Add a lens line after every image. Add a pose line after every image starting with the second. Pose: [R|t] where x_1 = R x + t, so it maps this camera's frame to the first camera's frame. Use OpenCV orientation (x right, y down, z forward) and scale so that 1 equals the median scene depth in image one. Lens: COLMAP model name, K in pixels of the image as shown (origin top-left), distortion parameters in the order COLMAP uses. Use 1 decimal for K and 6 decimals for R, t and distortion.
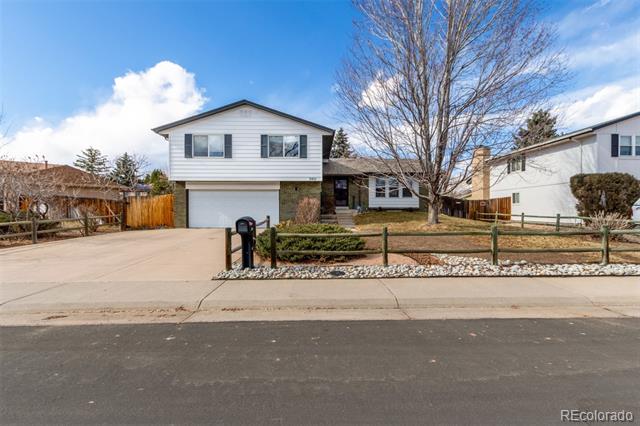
lens RADIAL K [[301.8, 0, 321.6], [0, 301.8, 215.8], [0, 0, 1]] dist [0.002974, 0.000242]
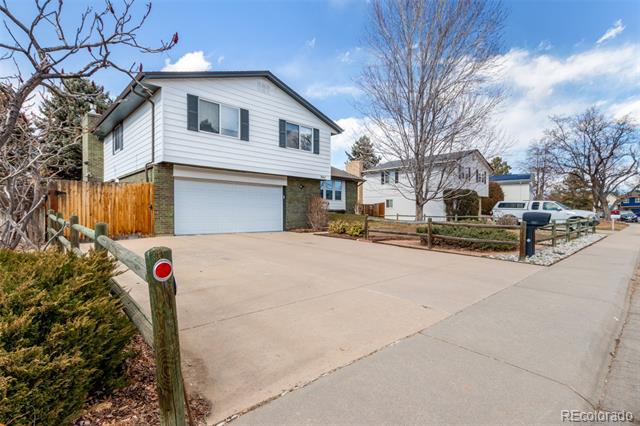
lens RADIAL K [[301.8, 0, 321.6], [0, 301.8, 215.8], [0, 0, 1]] dist [0.002974, 0.000242]
pose [[0.749100, -0.000371, 0.662457, -0.647828], [0.007924, 0.999933, -0.008400, 0.005879], [-0.662410, 0.011542, 0.749053, 0.295874]]
